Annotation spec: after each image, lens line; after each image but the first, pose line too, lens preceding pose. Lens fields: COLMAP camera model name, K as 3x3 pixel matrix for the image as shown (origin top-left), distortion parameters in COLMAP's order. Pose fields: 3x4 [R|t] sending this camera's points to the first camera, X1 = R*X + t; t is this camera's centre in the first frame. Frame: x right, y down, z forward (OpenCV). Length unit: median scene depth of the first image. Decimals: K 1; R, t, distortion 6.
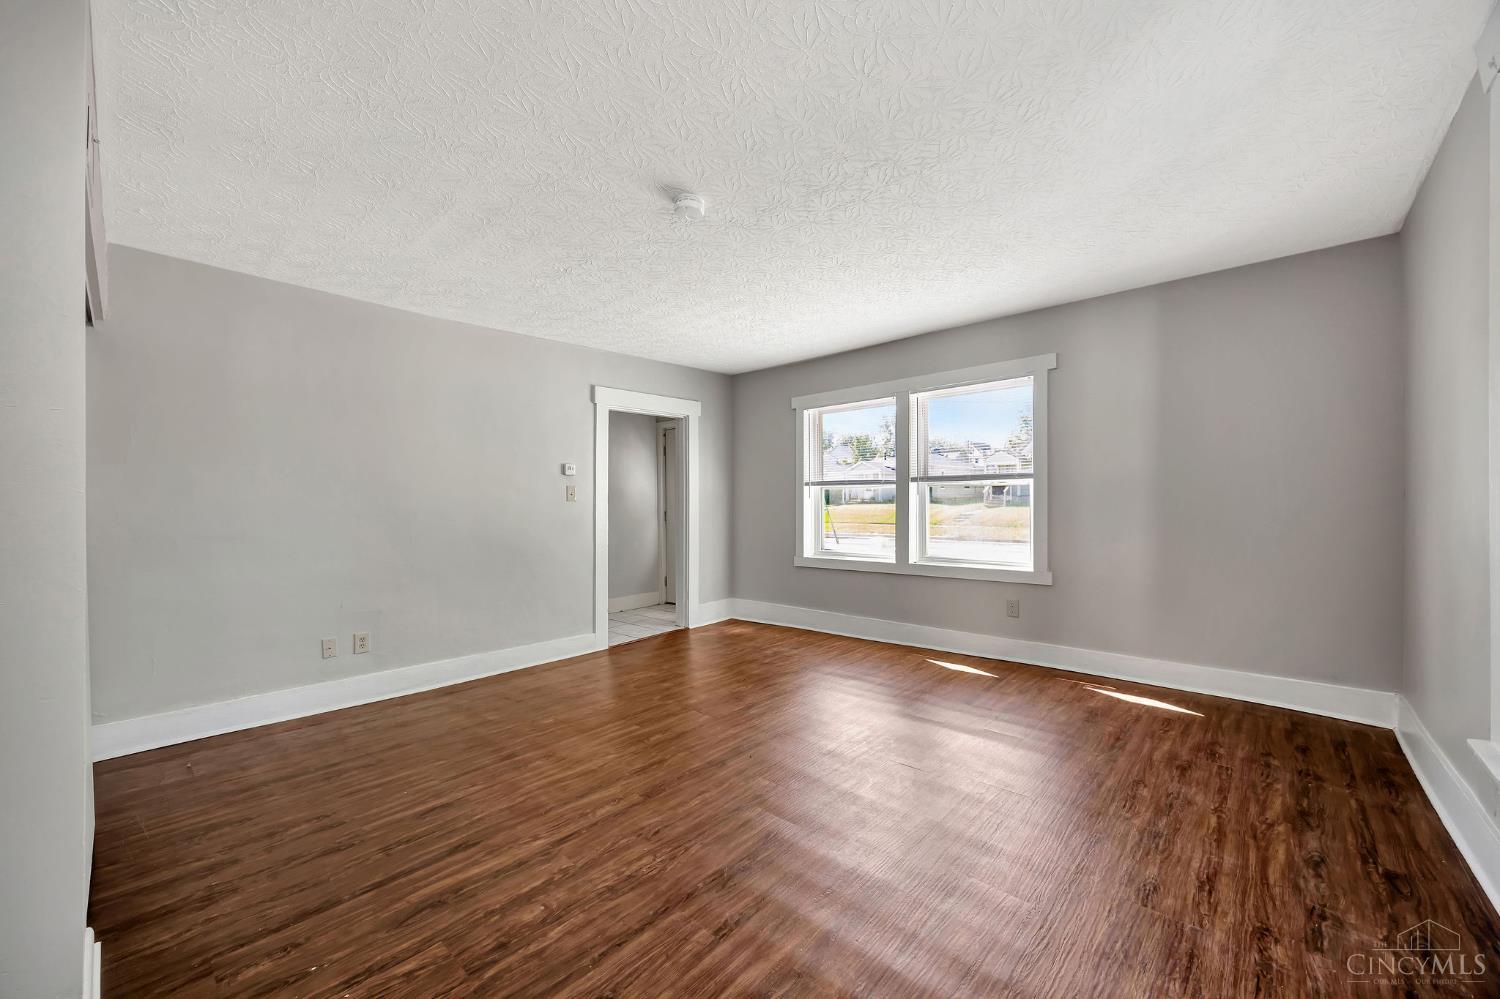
lens RADIAL K [[582.3, 0, 760.6], [0, 582.3, 500.2], [0, 0, 1]] dist [-0.017033, 0.000009]
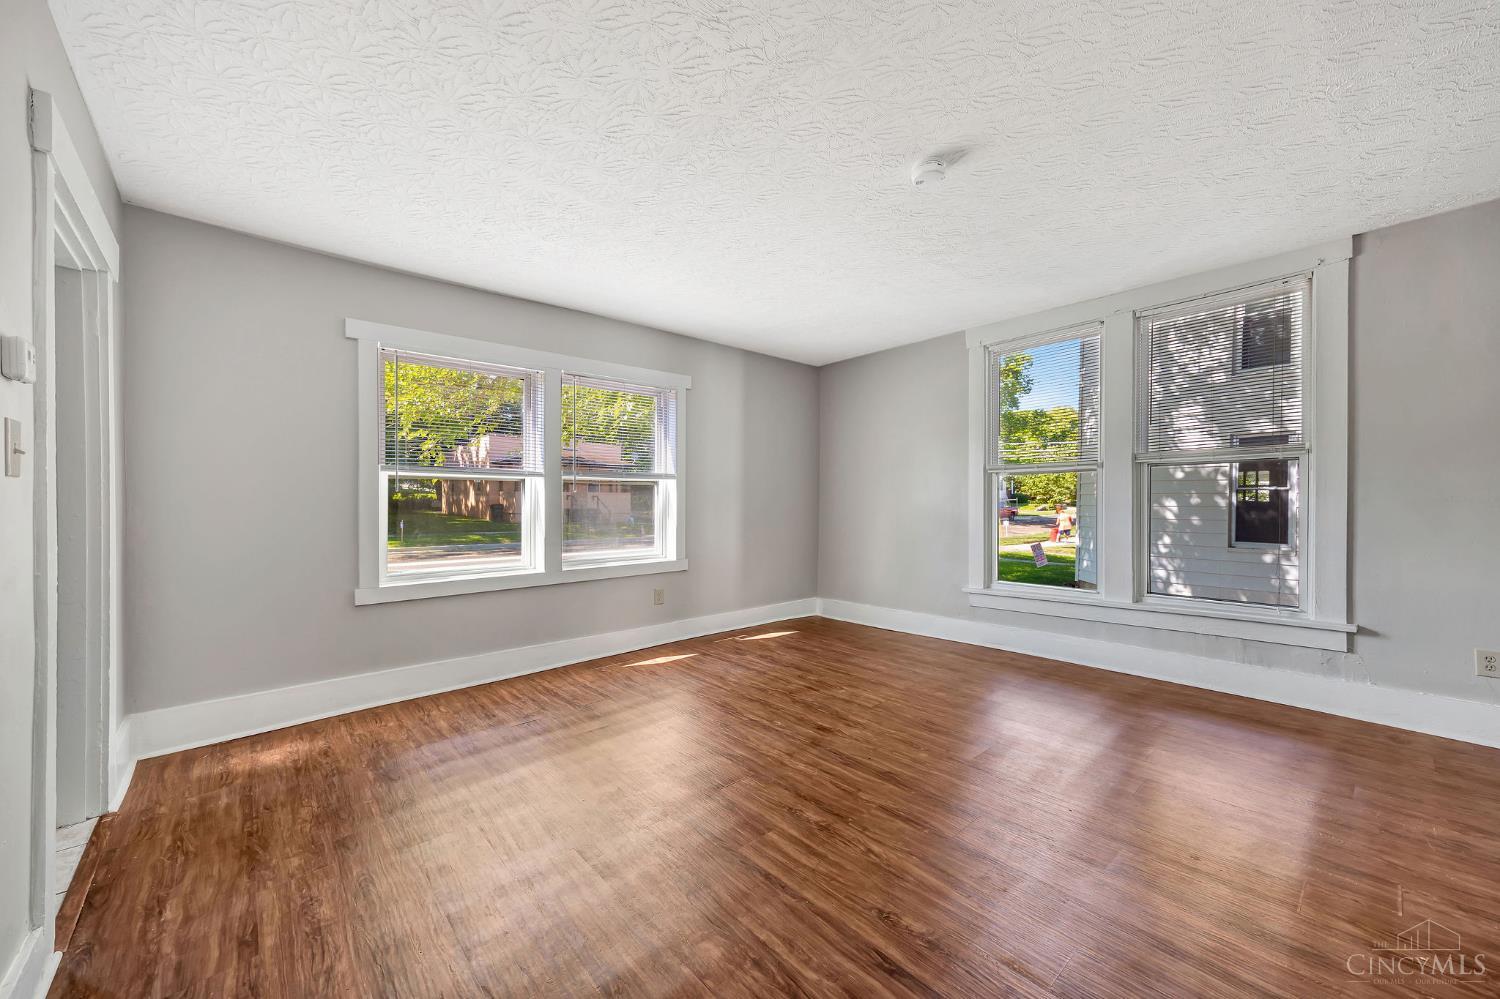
lens RADIAL K [[580.0, 0, 758.8], [0, 580.0, 501.5], [0, 0, 1]] dist [0.005662, 0.000050]
pose [[0.099992, 0.009049, 0.994947, -0.739290], [-0.000952, 0.999959, -0.008999, 0.018432], [-0.994988, -0.000047, 0.099997, 0.805511]]
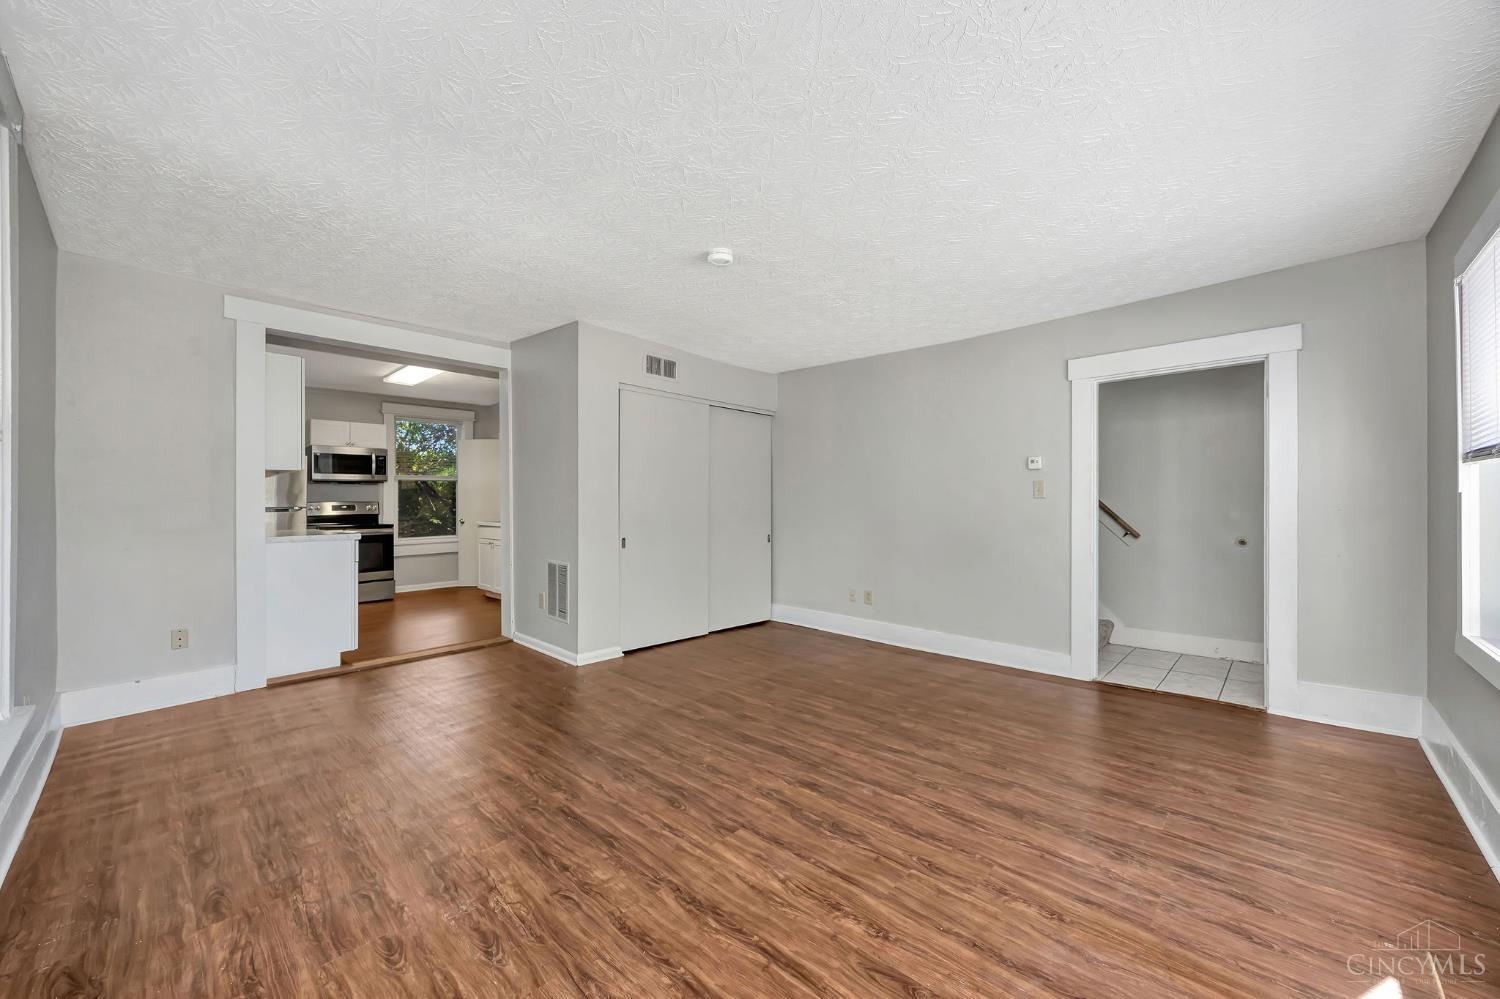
lens RADIAL K [[573.2, 0, 750.0], [0, 573.2, 499.5], [0, 0, 1]] dist [0.000775, 0.000082]
pose [[-0.029579, 0.007792, -0.999532, 0.730315], [0.005826, 0.999954, 0.007623, -0.006783], [0.999545, -0.005597, -0.029623, 0.750858]]
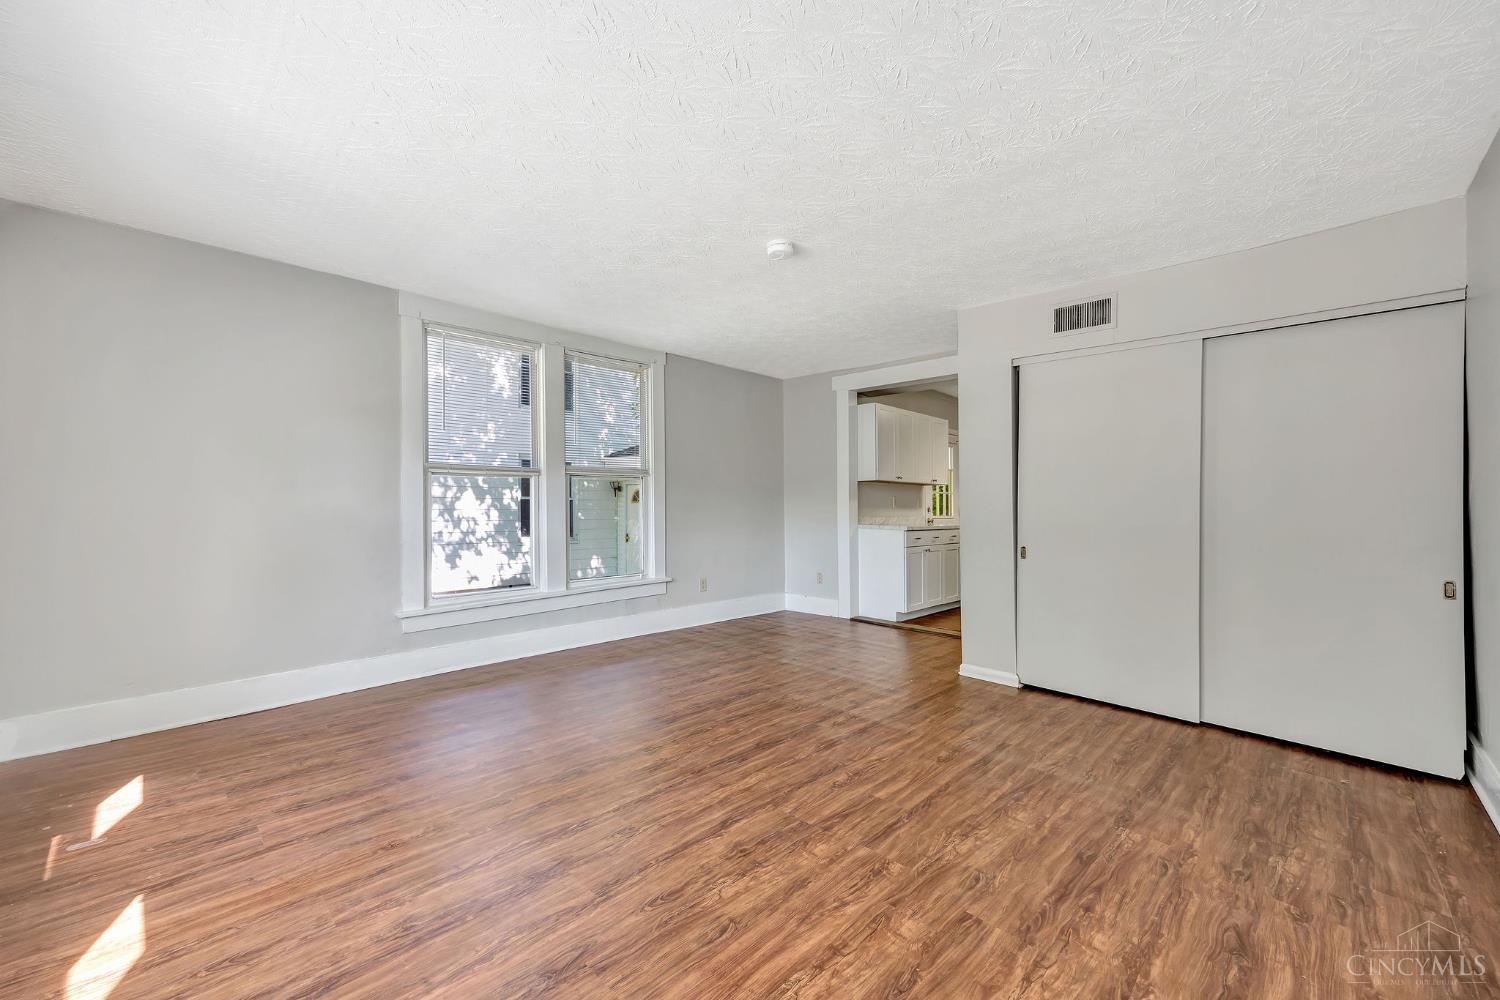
lens RADIAL K [[580.0, 0, 758.8], [0, 580.0, 502.0], [0, 0, 1]] dist [0.005662, 0.000050]
pose [[-0.999495, 0.005212, 0.031342, -0.072741], [0.004930, 0.999947, -0.009074, 0.015209], [-0.031388, -0.008915, -0.999468, 1.493720]]
